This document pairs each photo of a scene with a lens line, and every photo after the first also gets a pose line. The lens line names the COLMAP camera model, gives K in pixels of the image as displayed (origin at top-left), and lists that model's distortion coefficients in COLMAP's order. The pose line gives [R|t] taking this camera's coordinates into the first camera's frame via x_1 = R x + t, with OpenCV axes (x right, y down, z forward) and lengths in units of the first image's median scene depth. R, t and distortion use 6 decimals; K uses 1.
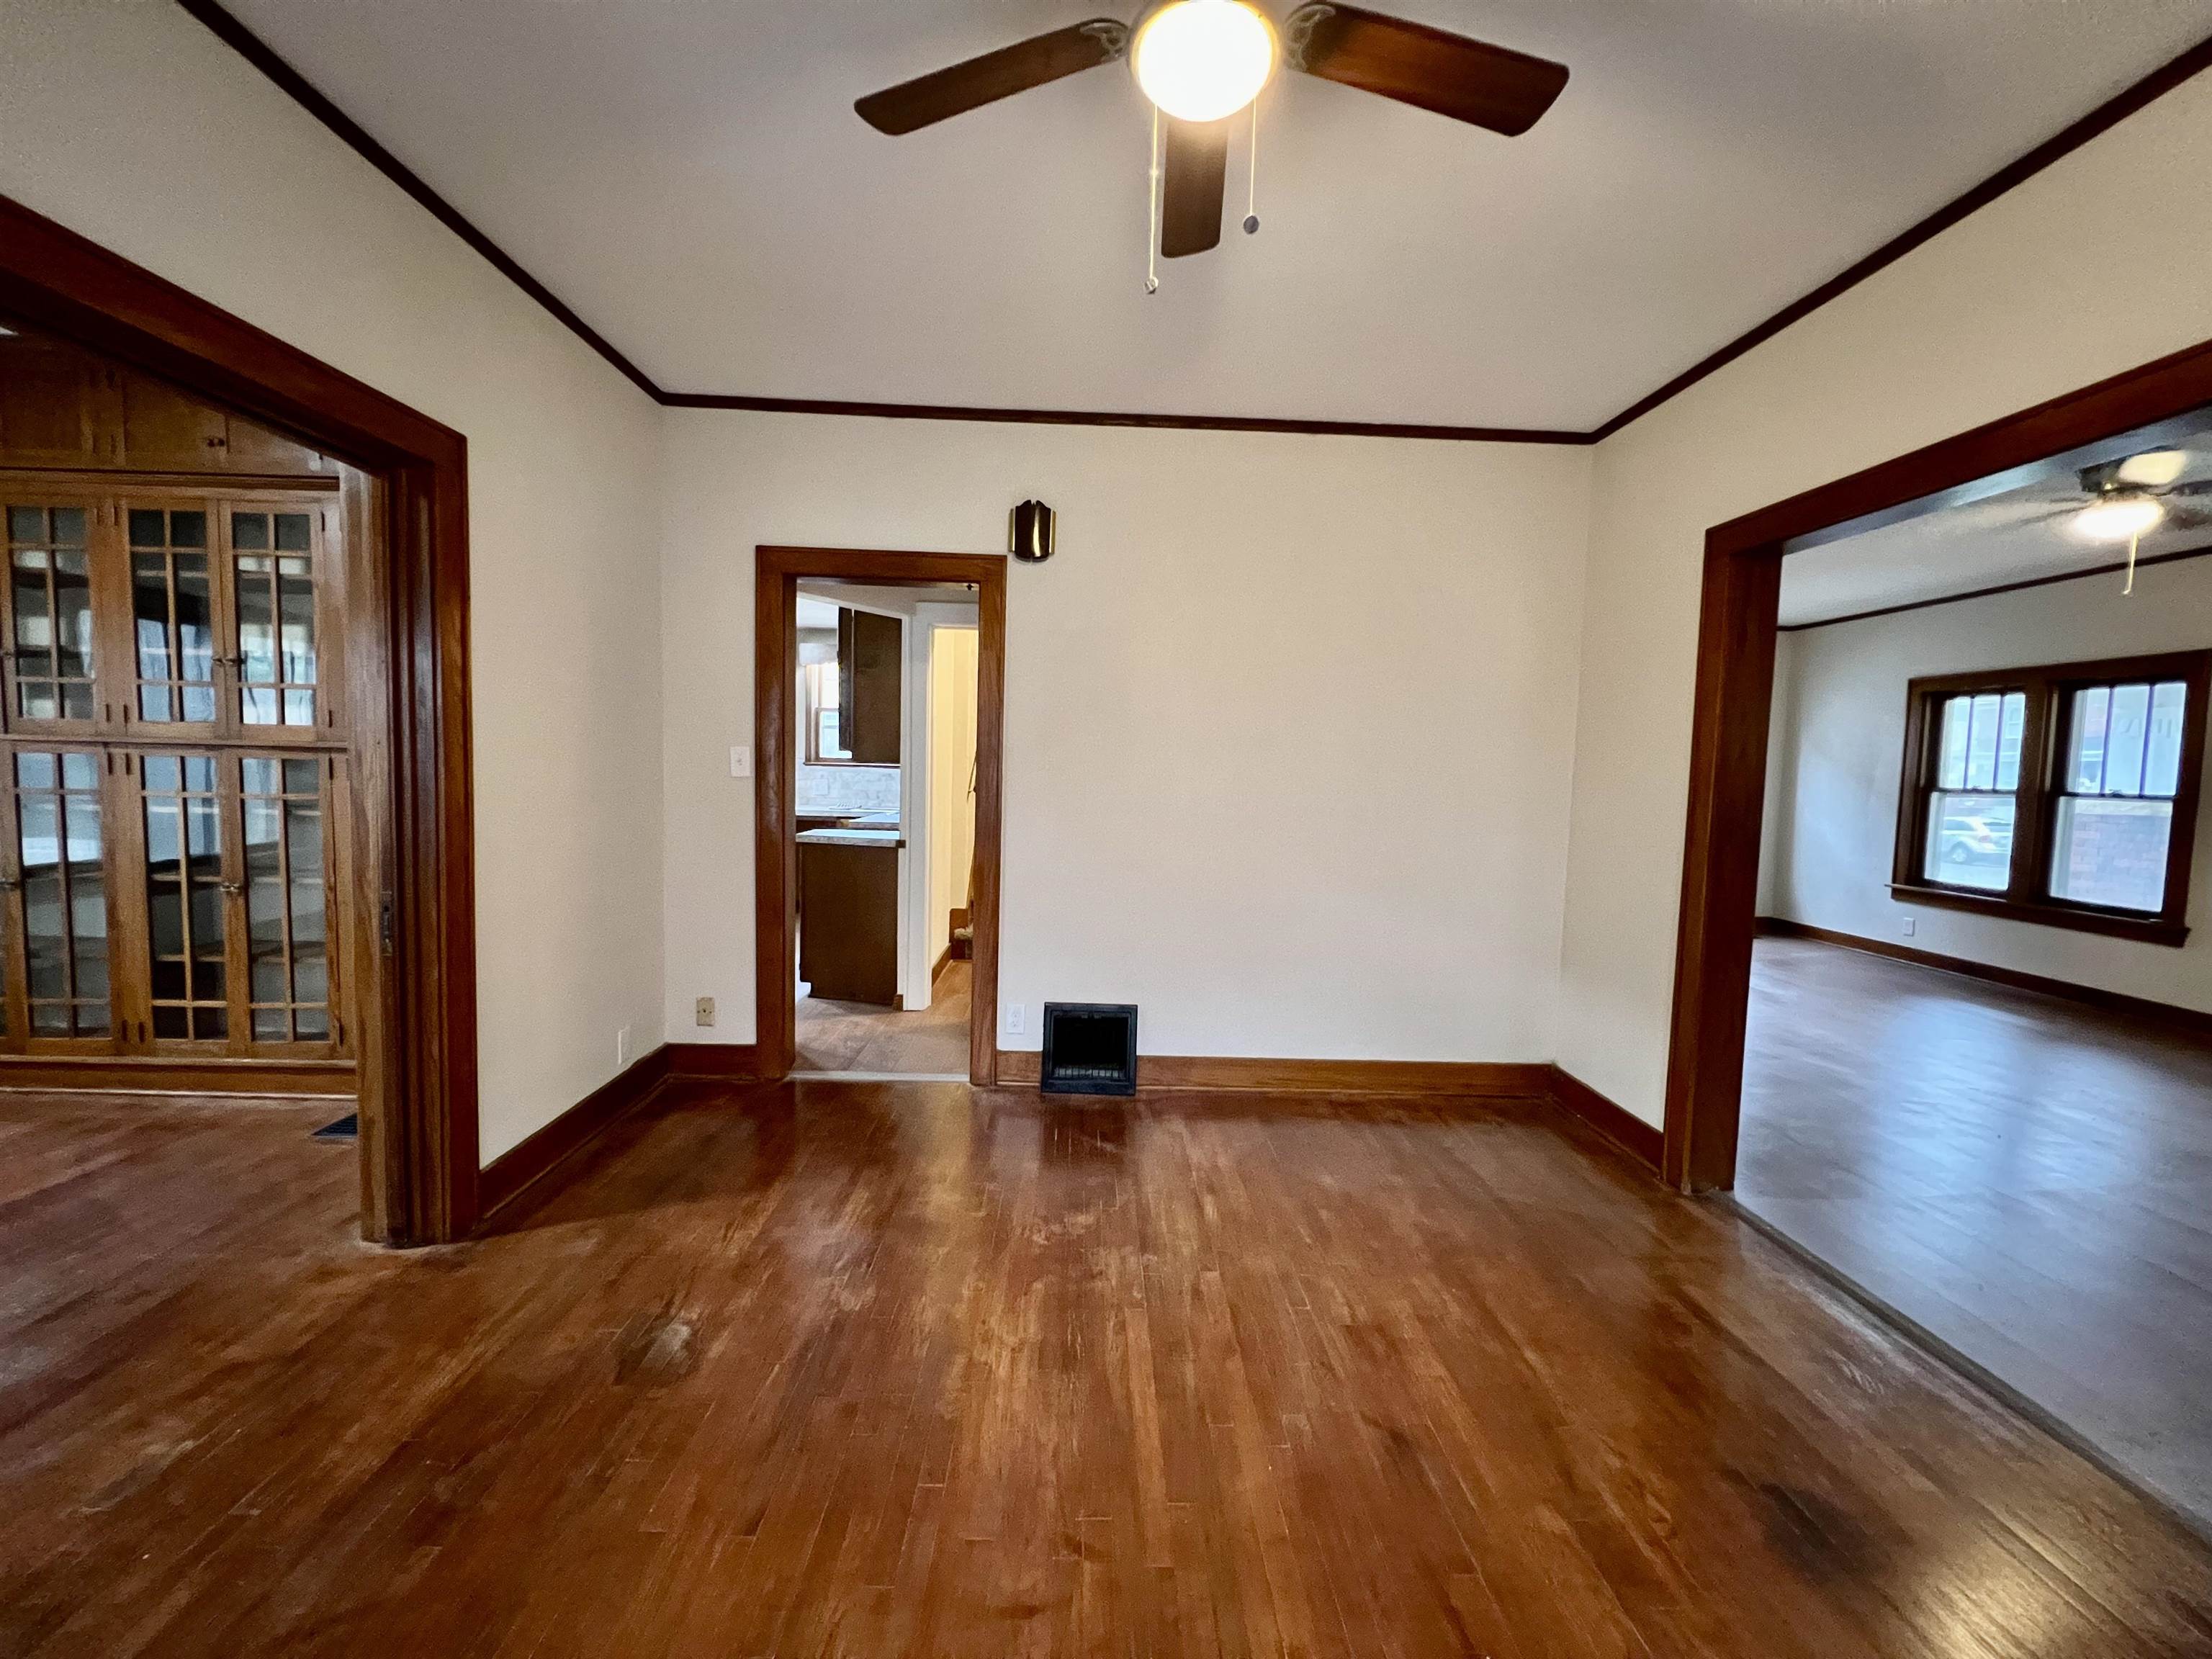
lens RADIAL K [[871.0, 0, 1097.9], [0, 871.0, 818.2], [0, 0, 1]] dist [-0.001968, -0.000024]
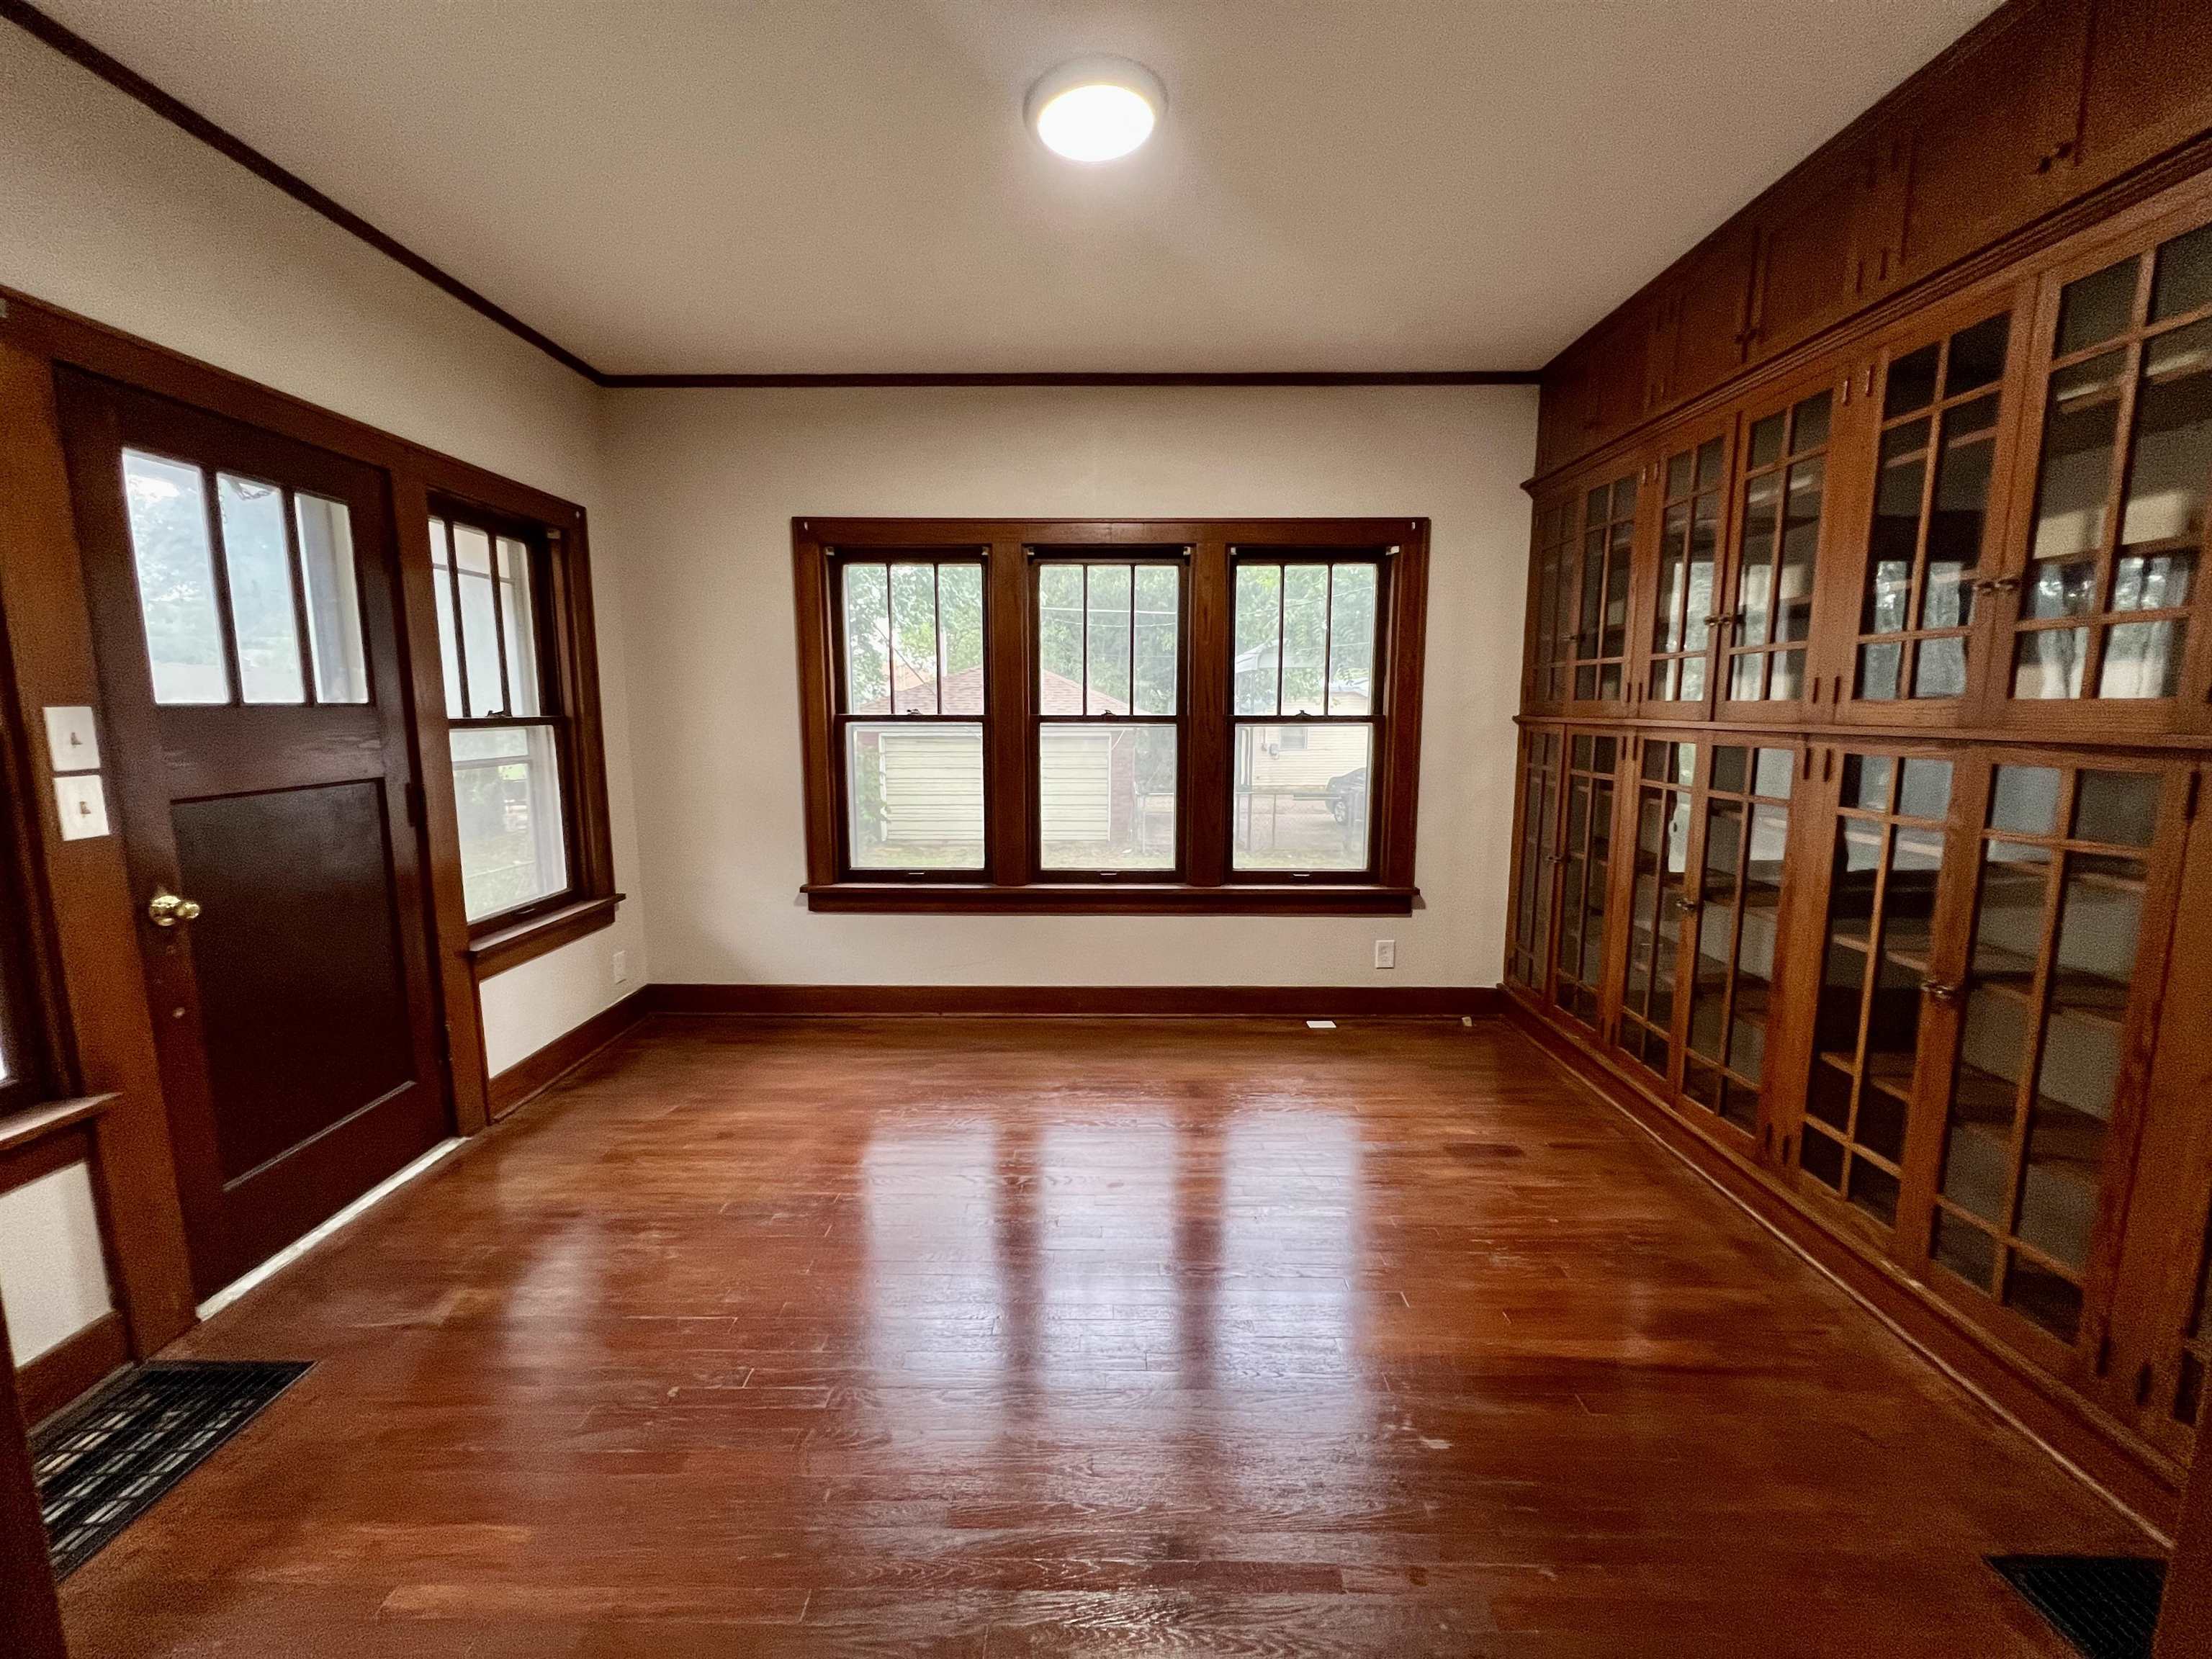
lens RADIAL K [[871.0, 0, 1106.4], [0, 871.0, 823.7], [0, 0, 1]] dist [-0.001968, -0.000024]
pose [[-0.032510, 0.109342, -0.993472, -0.426647], [-0.066628, 0.991550, 0.111311, -0.055614], [0.997248, 0.069811, -0.024950, 0.464176]]
